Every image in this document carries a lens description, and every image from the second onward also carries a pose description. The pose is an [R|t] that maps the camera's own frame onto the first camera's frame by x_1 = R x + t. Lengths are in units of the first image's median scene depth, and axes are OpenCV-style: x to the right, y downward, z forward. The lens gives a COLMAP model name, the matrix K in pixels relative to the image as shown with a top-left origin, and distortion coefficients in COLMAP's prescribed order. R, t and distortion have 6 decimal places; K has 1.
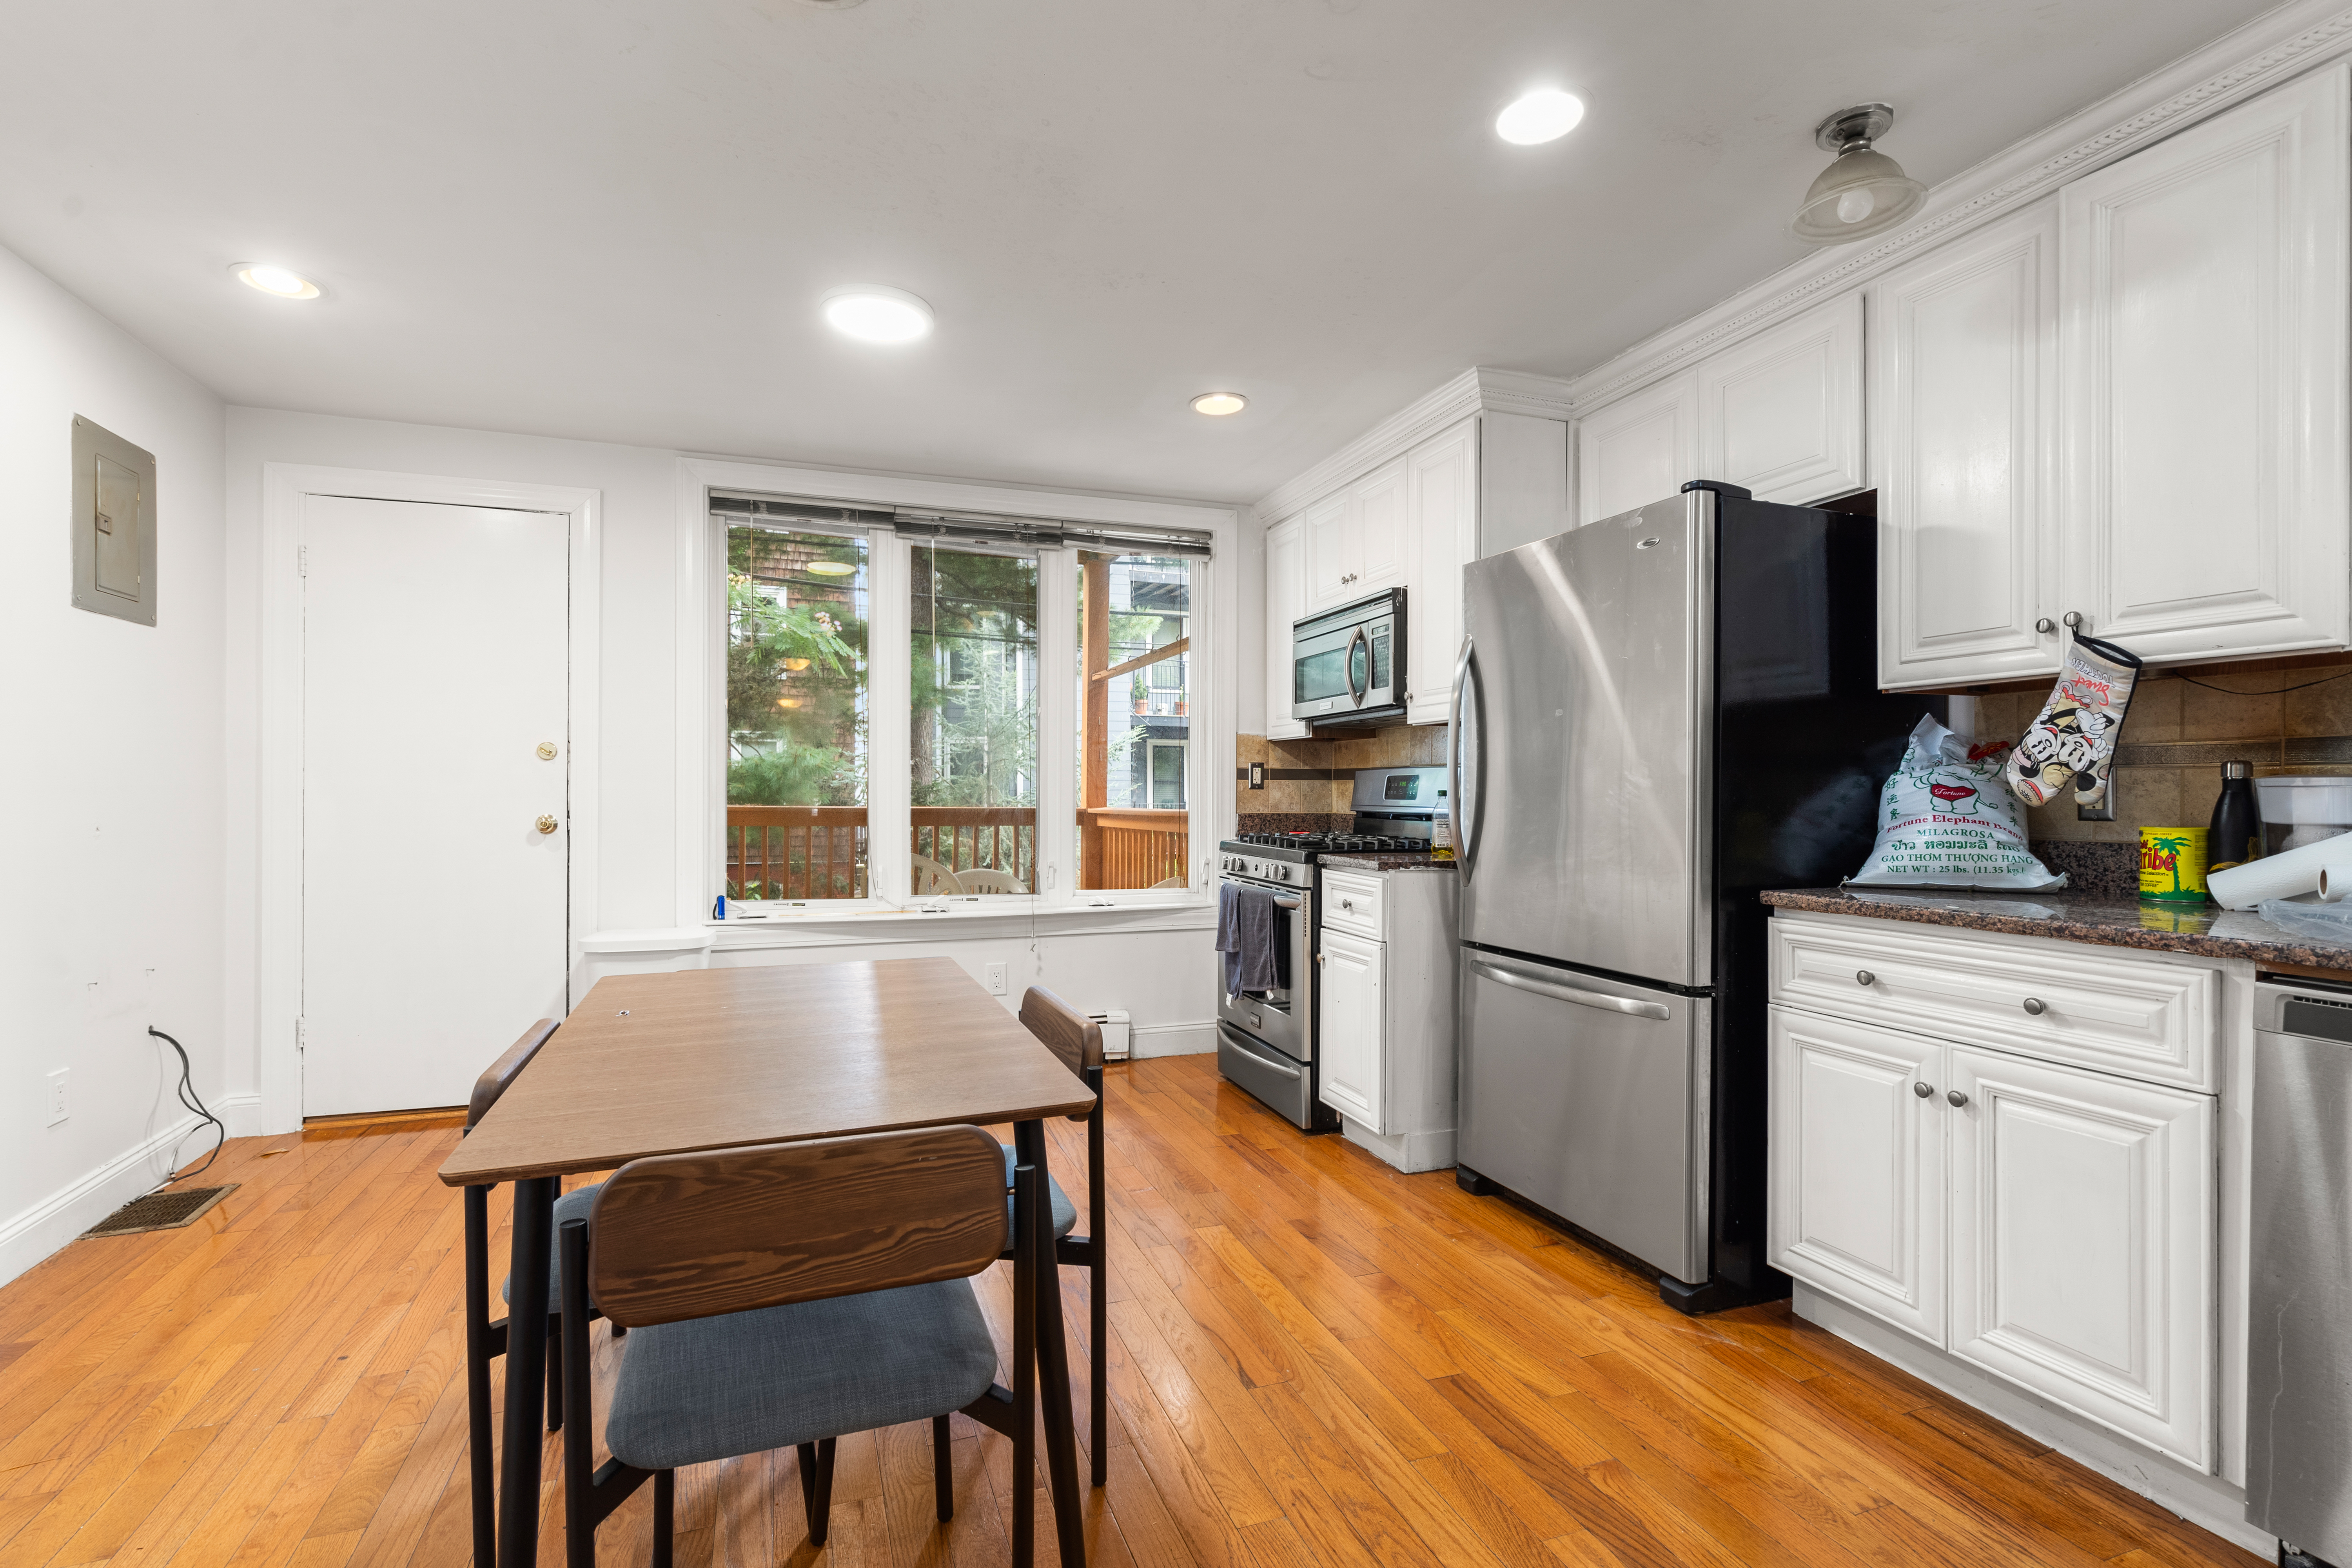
lens RADIAL K [[1075.9, 0, 1170.2], [0, 1075.9, 797.9], [0, 0, 1]] dist [-0.004297, 0.002707]
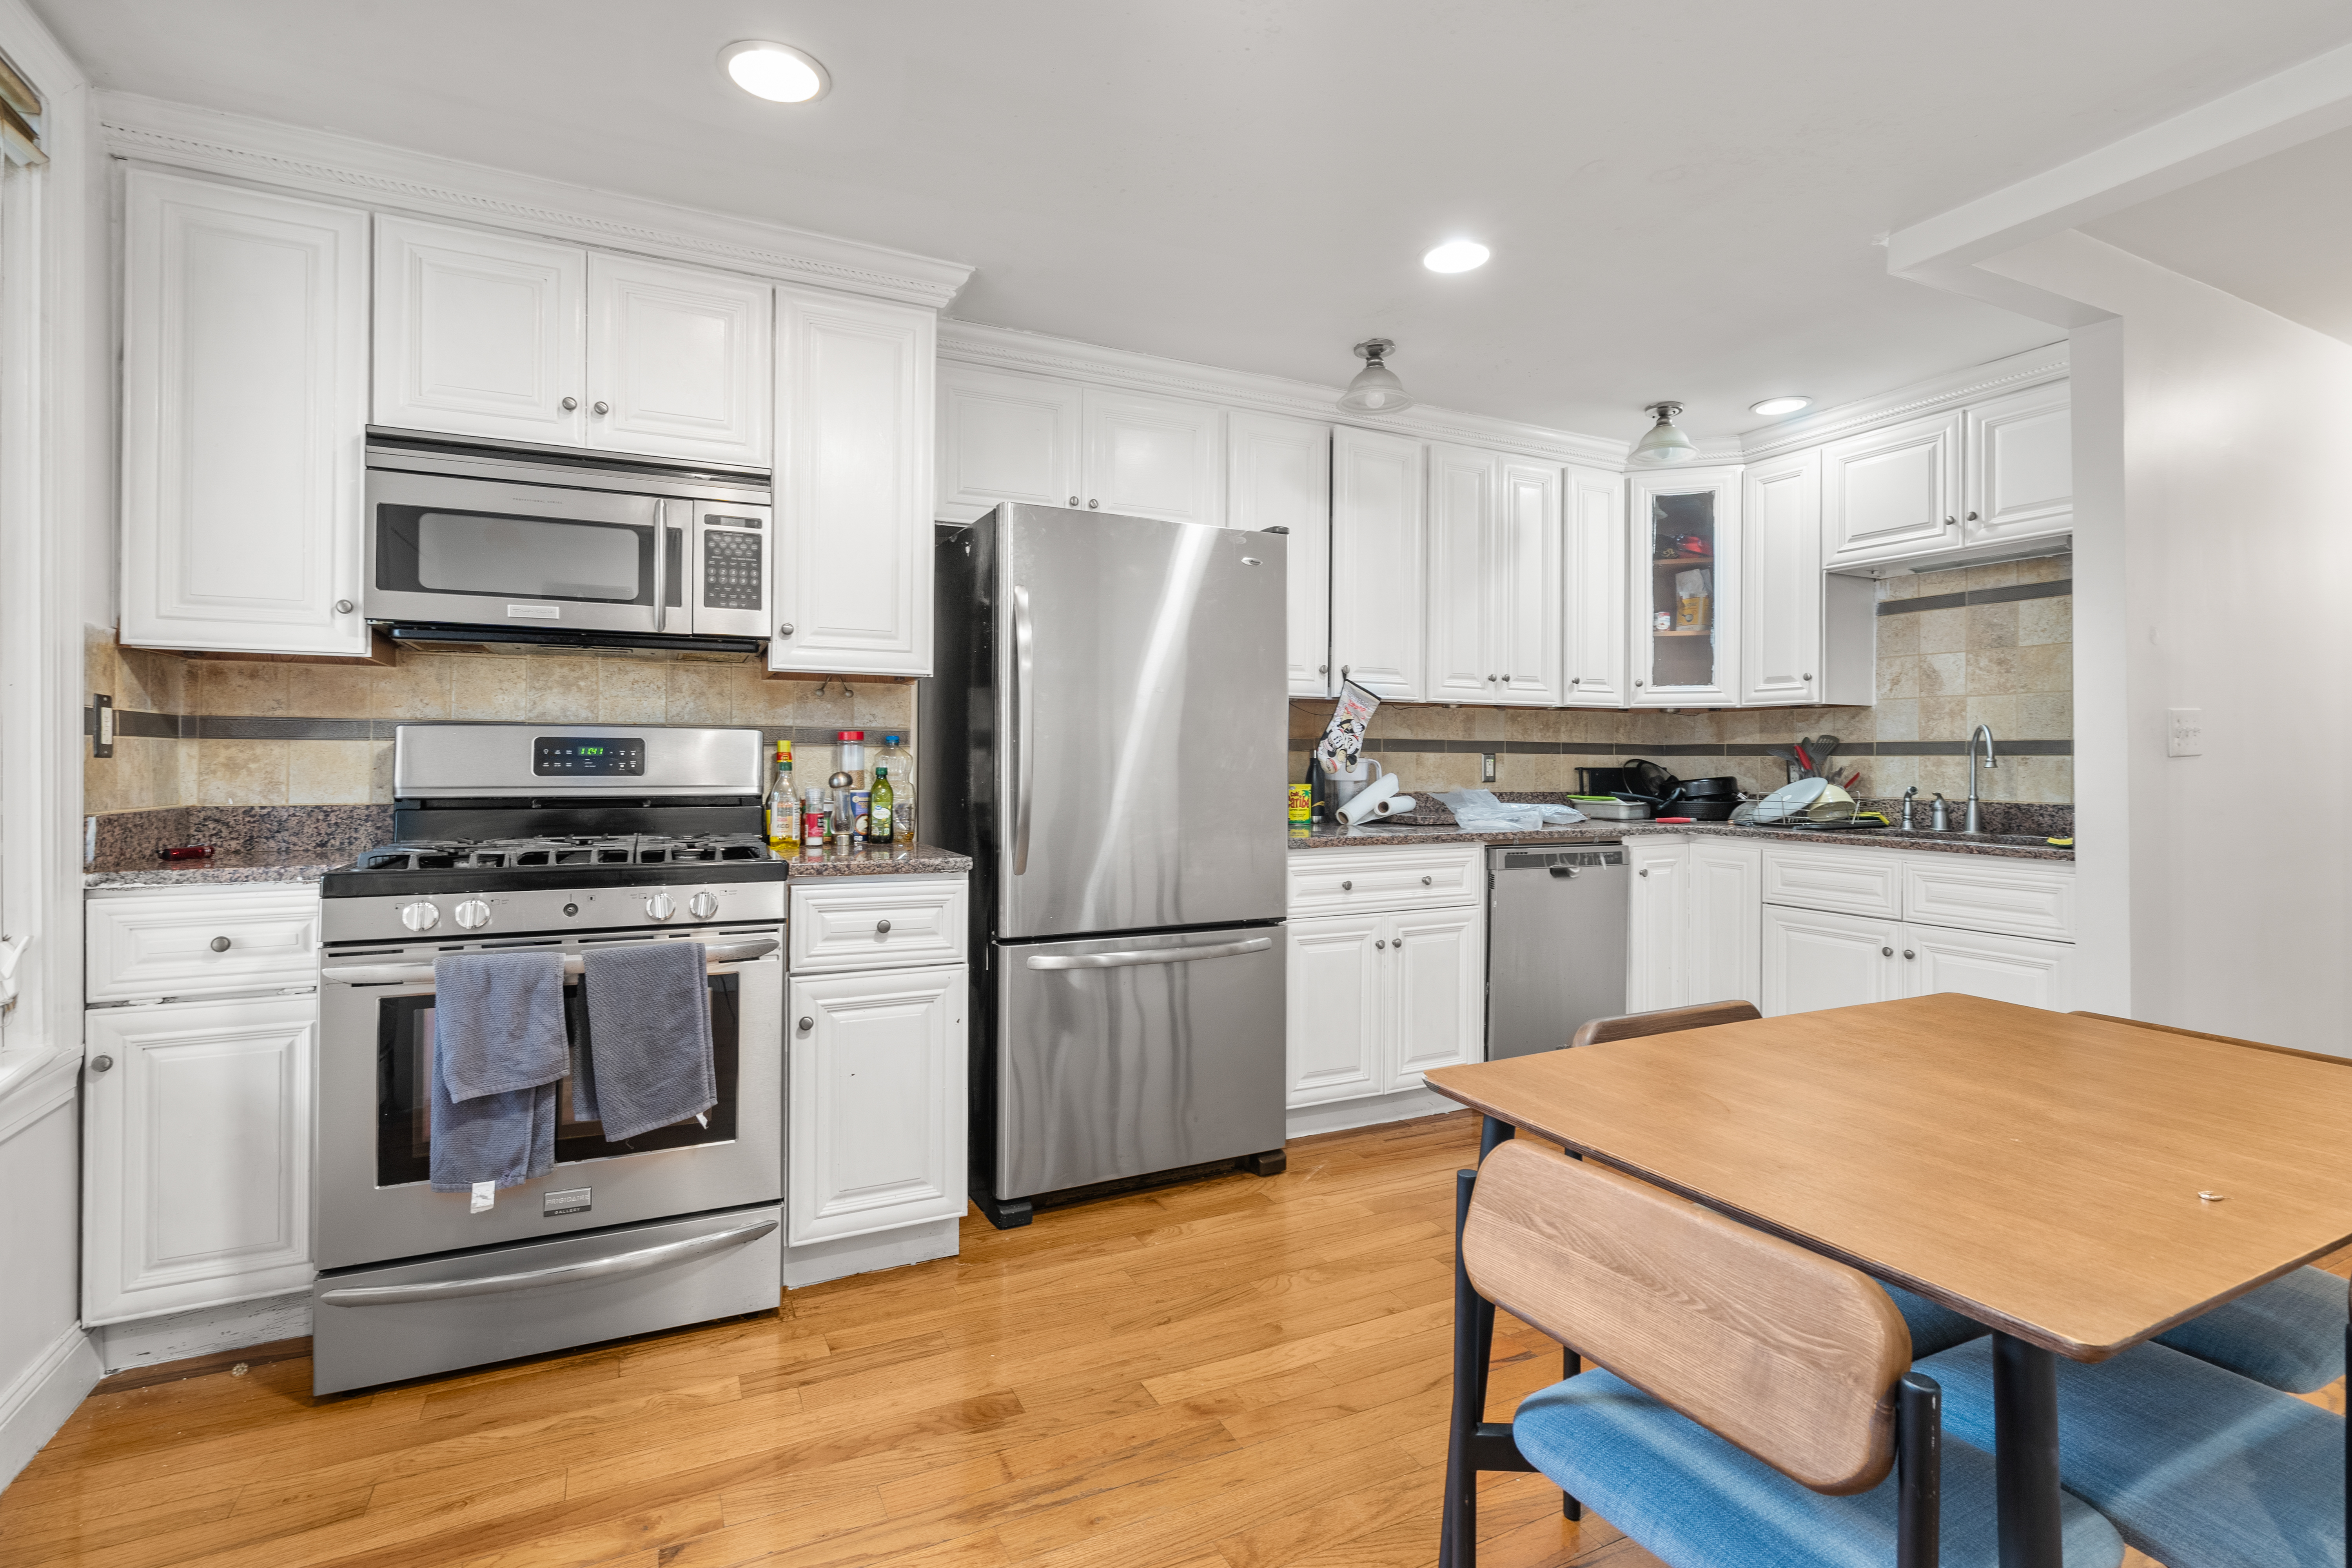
lens RADIAL K [[1075.9, 0, 1164.8], [0, 1075.9, 759.2], [0, 0, 1]] dist [-0.004297, 0.002707]
pose [[-0.098722, -0.006069, 0.995097, -0.887430], [-0.002519, 0.999980, 0.005849, -0.024791], [-0.995112, -0.001930, -0.098735, 1.432833]]
